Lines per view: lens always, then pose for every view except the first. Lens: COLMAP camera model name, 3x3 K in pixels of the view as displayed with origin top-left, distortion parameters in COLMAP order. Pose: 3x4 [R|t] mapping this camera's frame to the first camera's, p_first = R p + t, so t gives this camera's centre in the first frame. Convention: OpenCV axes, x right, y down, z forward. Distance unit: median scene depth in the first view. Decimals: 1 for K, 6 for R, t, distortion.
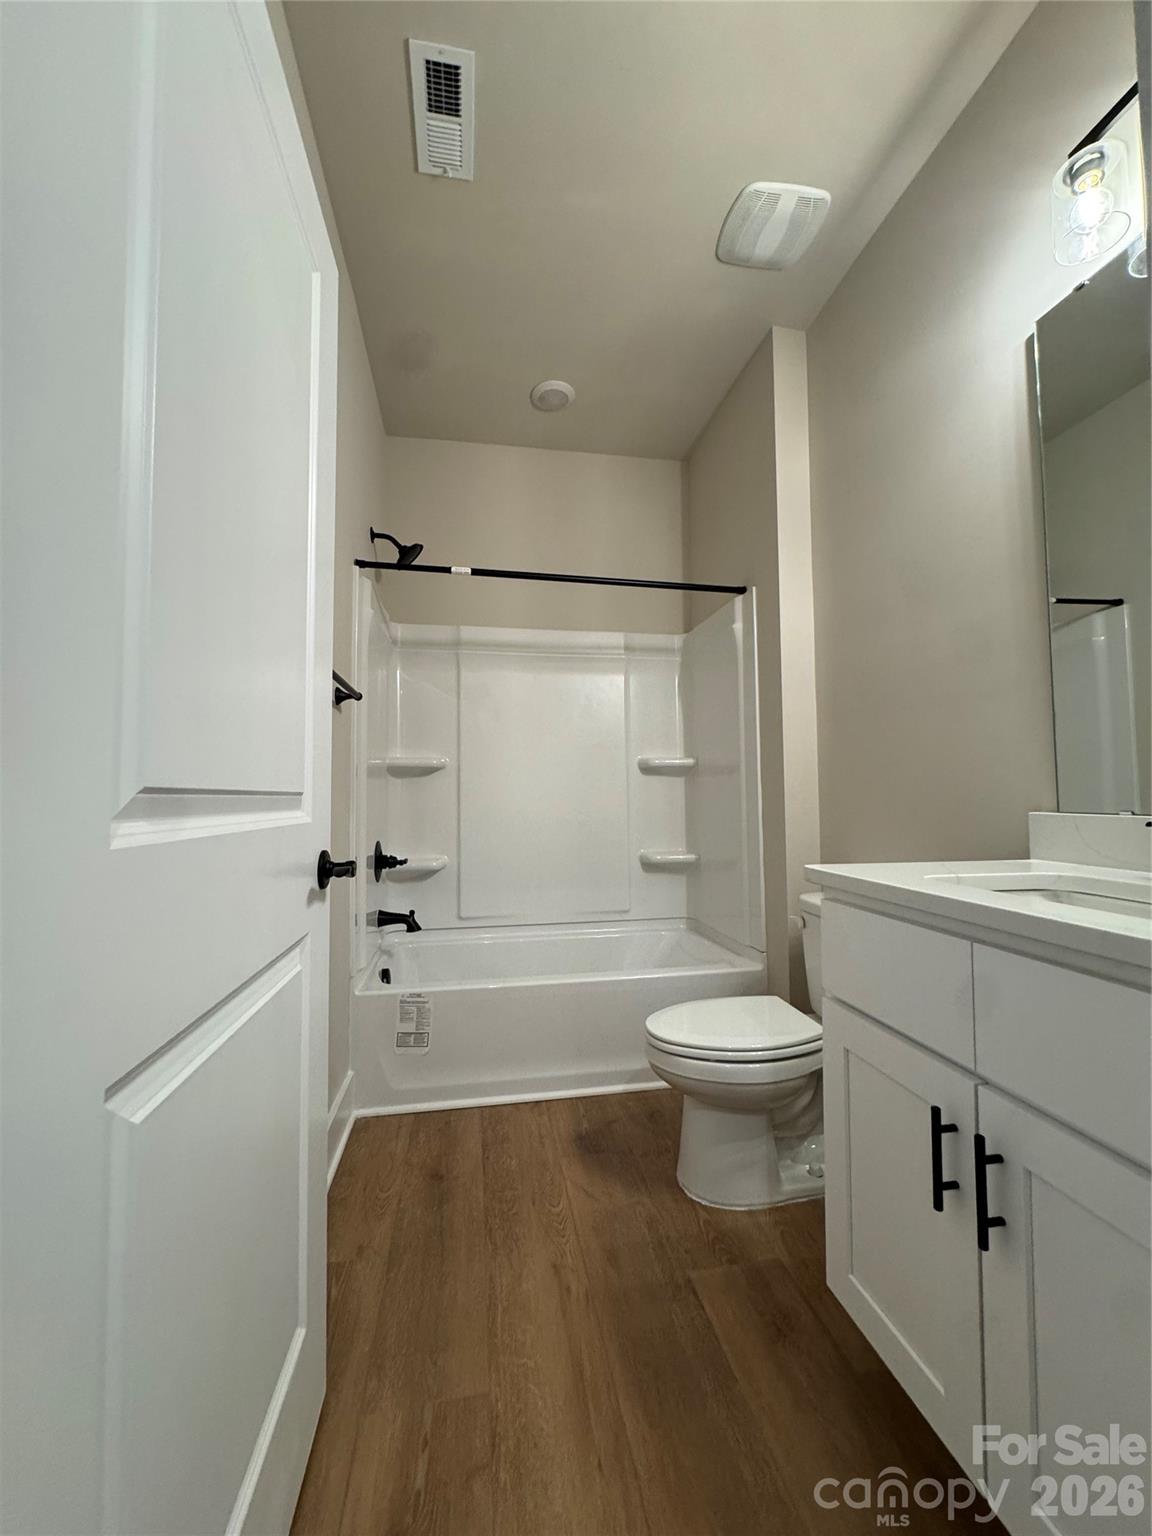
lens RADIAL K [[612.7, 0, 577.5], [0, 612.7, 770.2], [0, 0, 1]] dist [-0.004346, 0.000703]
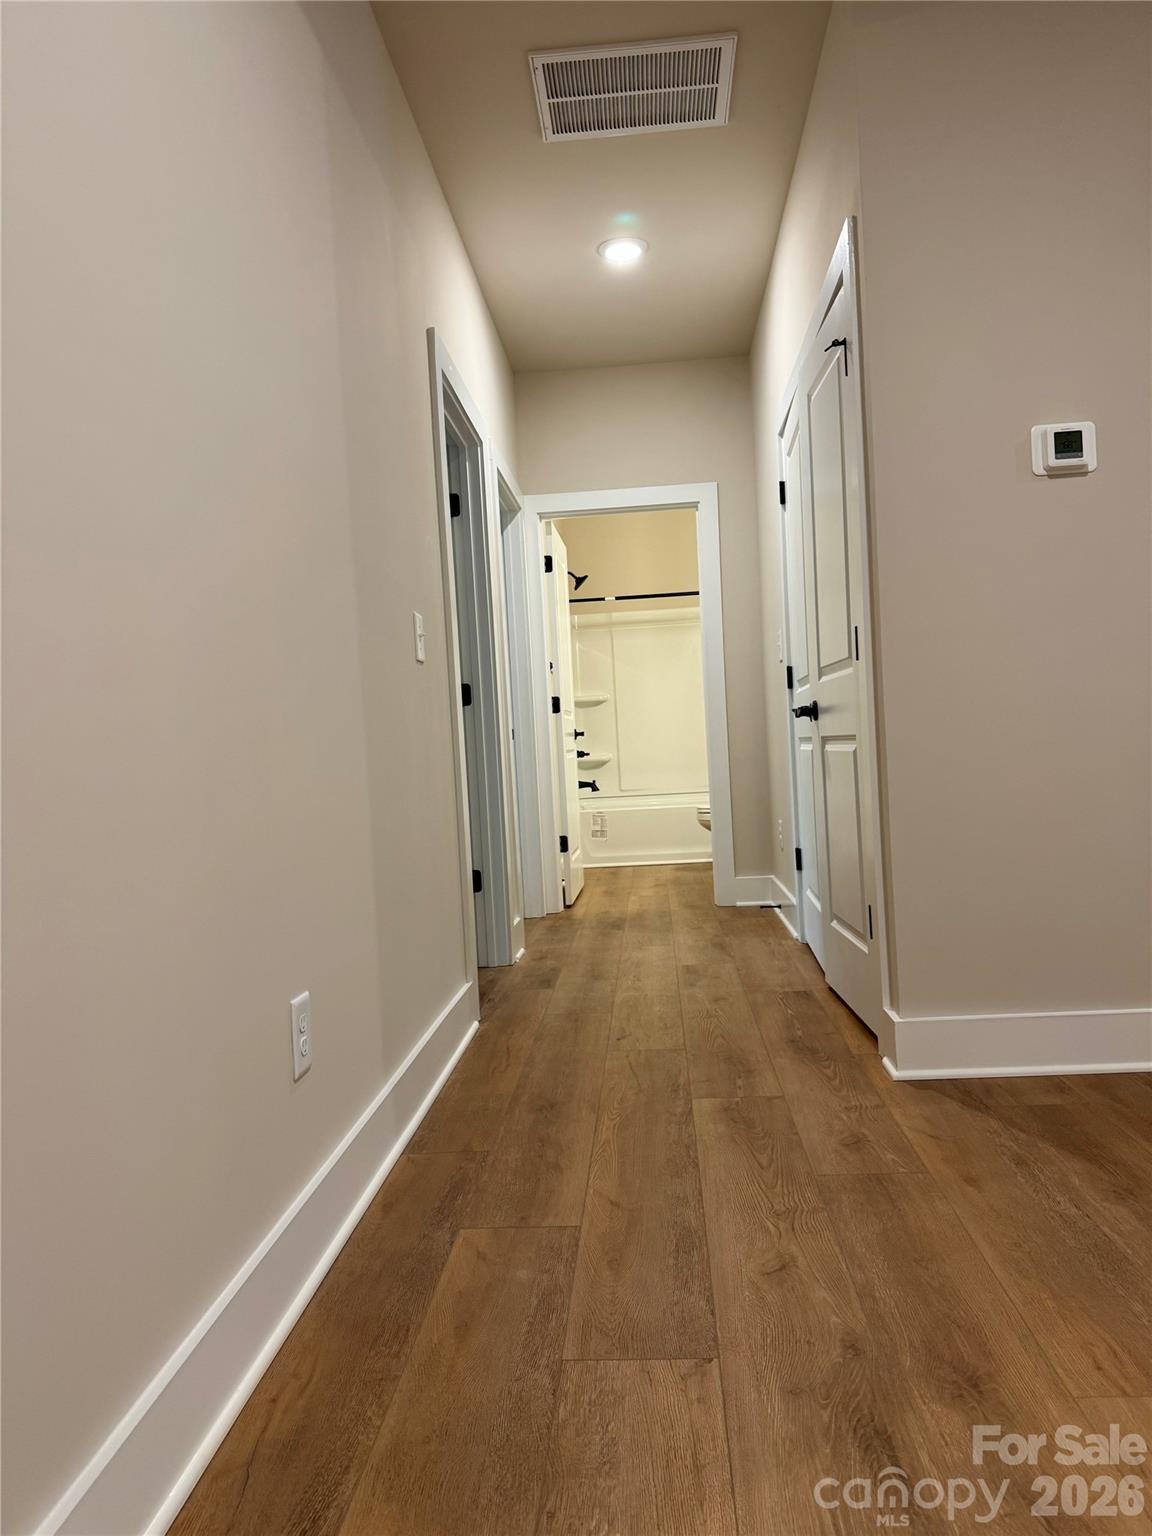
lens RADIAL K [[1072.9, 0, 580.5], [0, 1072.9, 765.7], [0, 0, 1]] dist [0.021829, -0.000887]
pose [[0.969742, -0.039456, -0.240924, 0.462821], [0.056897, 0.996205, 0.065869, -0.026519], [0.237410, -0.077583, 0.968306, -2.105740]]
